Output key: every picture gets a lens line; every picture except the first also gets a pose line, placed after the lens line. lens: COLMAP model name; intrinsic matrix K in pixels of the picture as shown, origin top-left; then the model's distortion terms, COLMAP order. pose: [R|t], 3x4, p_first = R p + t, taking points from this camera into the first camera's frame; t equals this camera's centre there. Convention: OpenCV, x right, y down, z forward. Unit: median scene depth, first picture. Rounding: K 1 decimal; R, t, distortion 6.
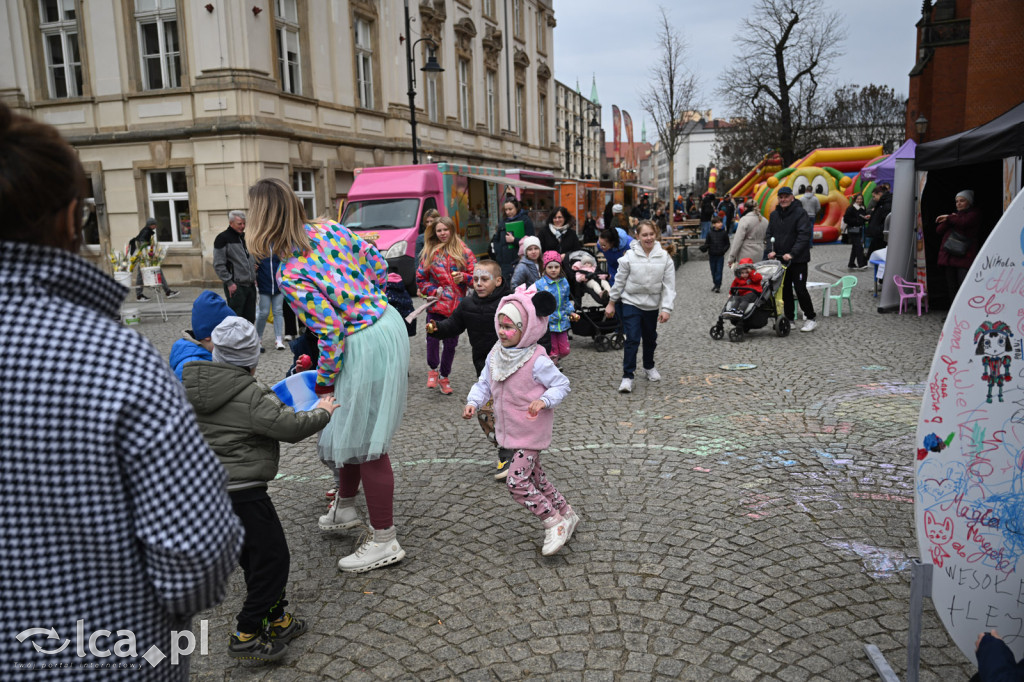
lens RADIAL K [[870.7, 0, 507.7], [0, 870.7, 335.2], [0, 0, 1]] dist [-0.002866, -0.011898]
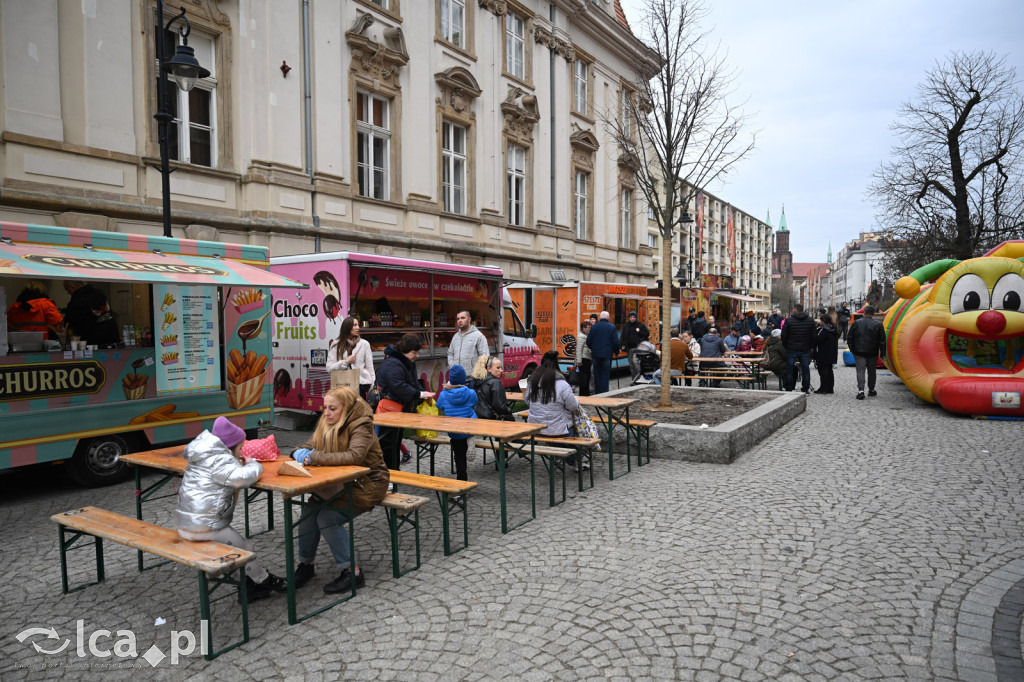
lens RADIAL K [[676.9, 0, 502.1], [0, 676.9, 340.0], [0, 0, 1]] dist [0.002483, -0.004321]
pose [[0.955595, 0.029020, -0.293249, 0.097829], [-0.060783, 0.993150, -0.099788, -0.046012], [0.288345, 0.113182, 0.950814, 0.289493]]
